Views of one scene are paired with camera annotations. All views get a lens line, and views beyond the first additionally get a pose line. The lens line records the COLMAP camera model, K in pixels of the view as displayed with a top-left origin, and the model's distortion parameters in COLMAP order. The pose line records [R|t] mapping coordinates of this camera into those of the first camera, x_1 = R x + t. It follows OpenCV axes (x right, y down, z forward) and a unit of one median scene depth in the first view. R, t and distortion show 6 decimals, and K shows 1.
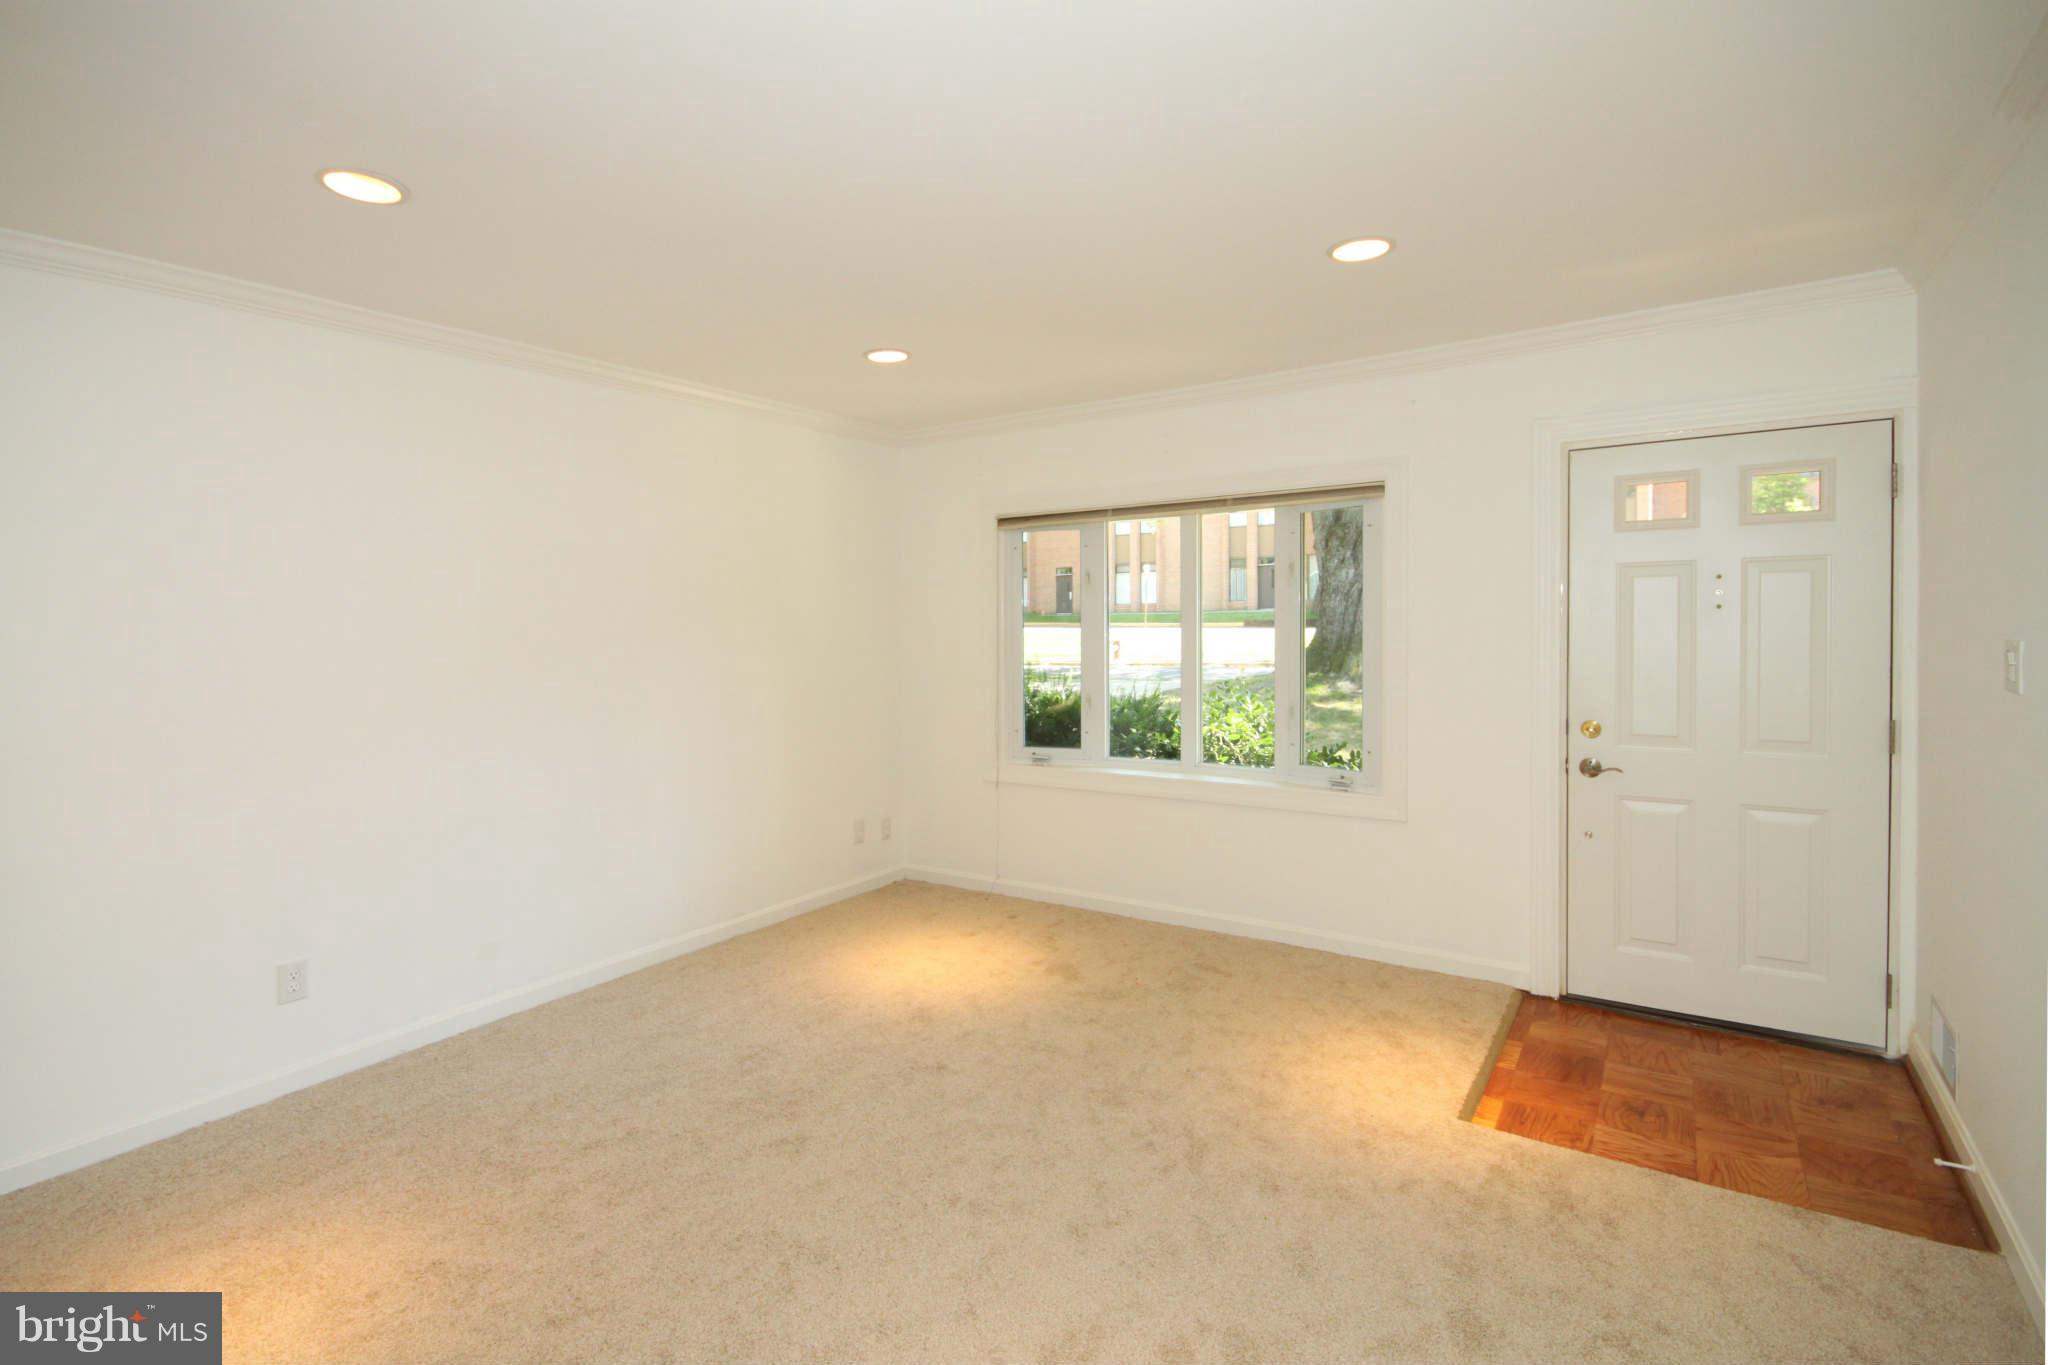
lens RADIAL K [[936.8, 0, 999.8], [0, 936.8, 628.2], [0, 0, 1]] dist [0.003695, 0.000166]
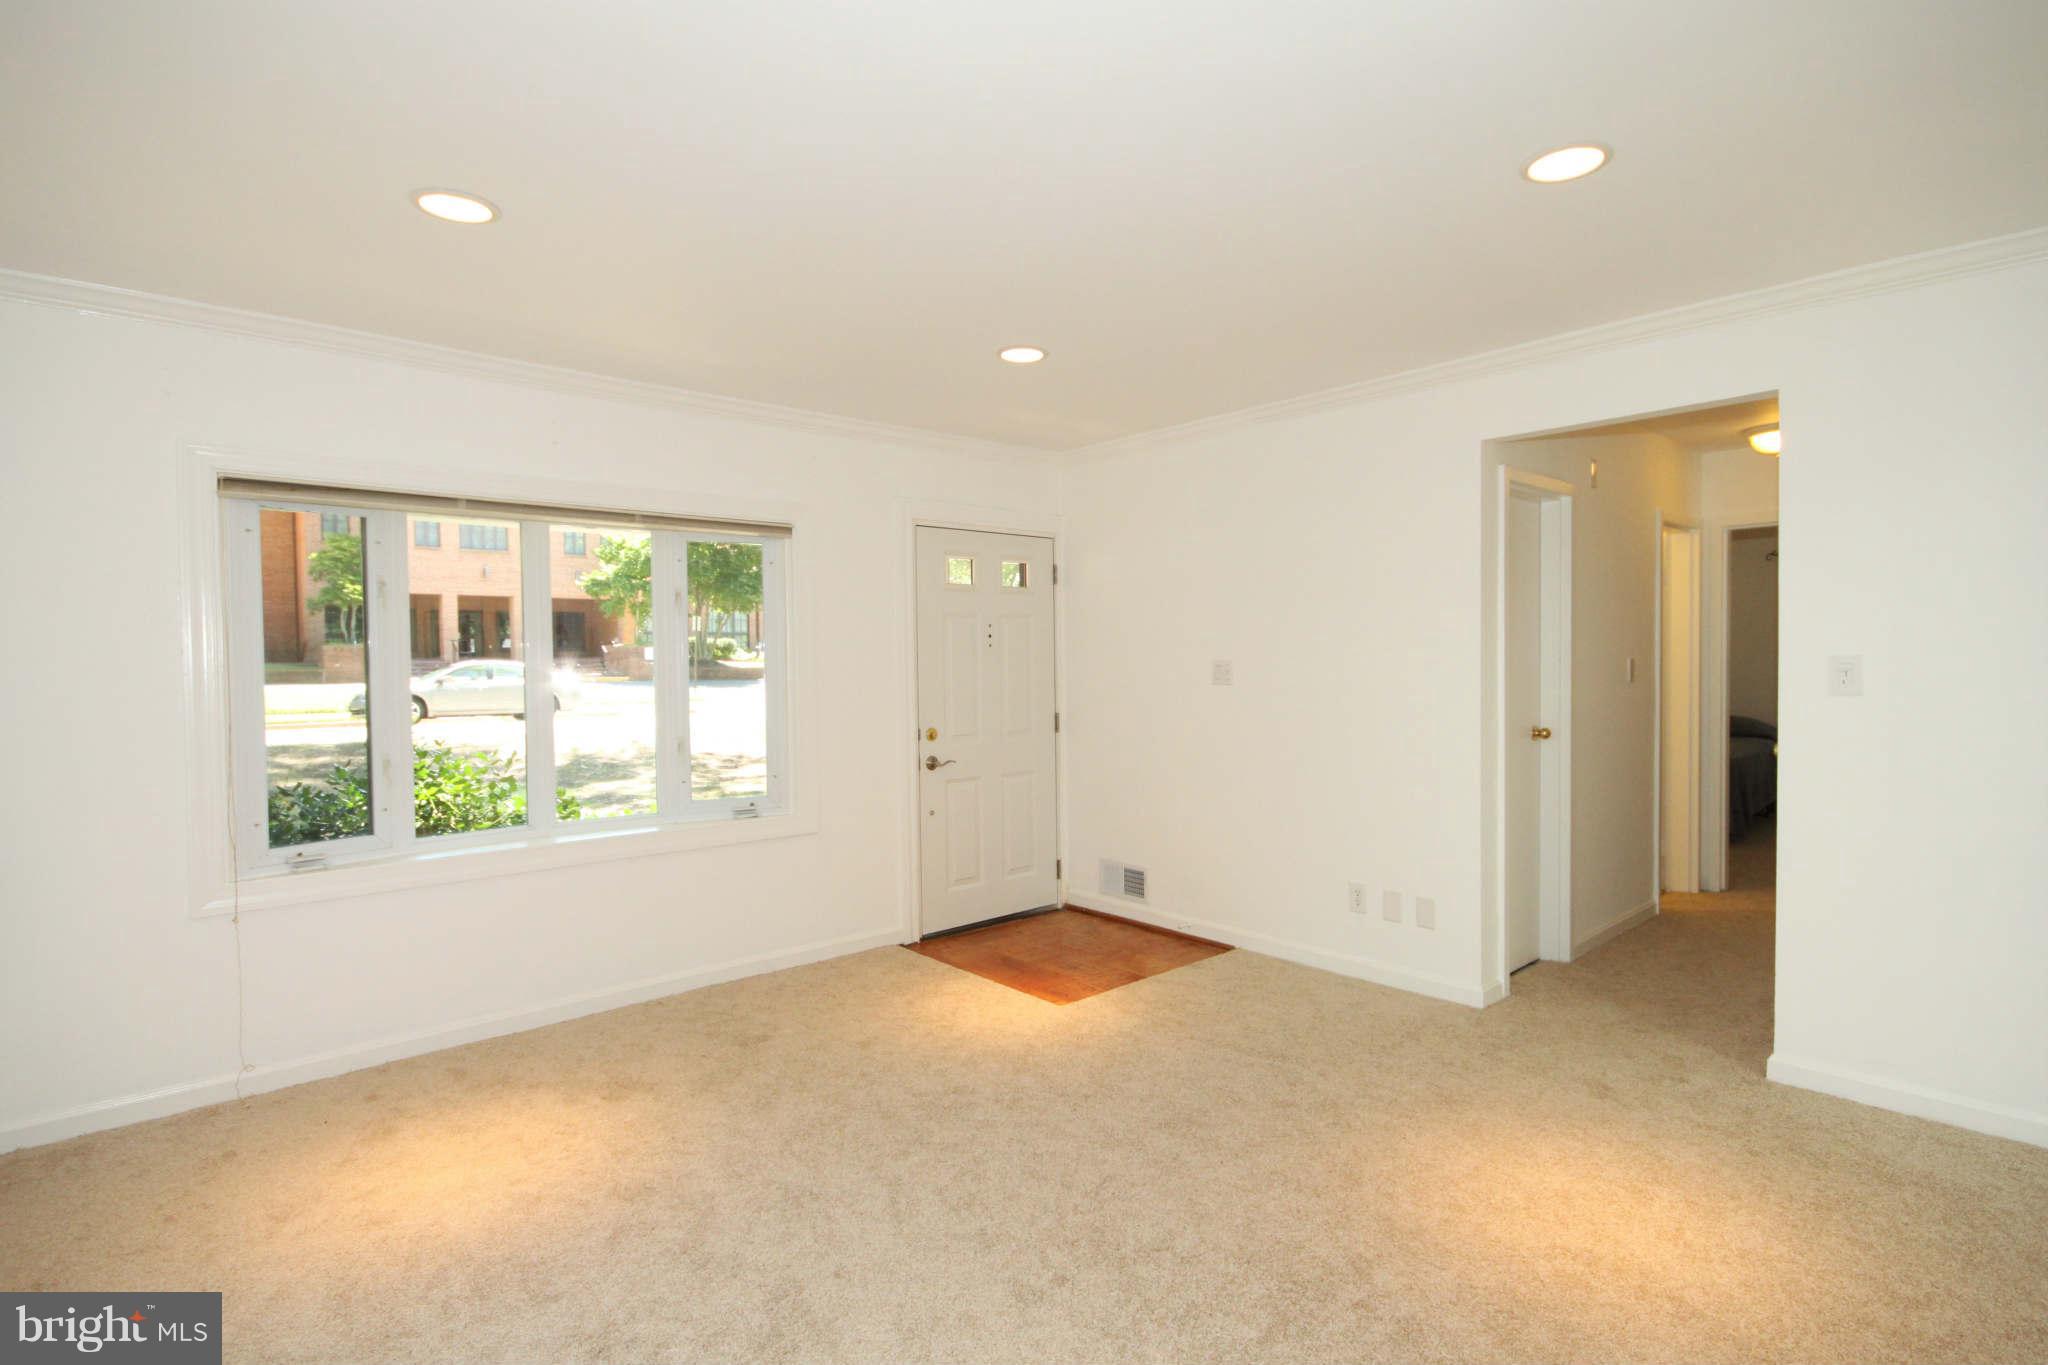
lens RADIAL K [[998.6, 0, 1027.4], [0, 998.6, 671.8], [0, 0, 1]] dist [-0.004817, 0.000461]
pose [[0.251758, -0.002983, 0.967786, -0.679546], [0.006627, 0.999977, 0.001358, 0.014566], [-0.967768, 0.006071, 0.251772, 0.469746]]
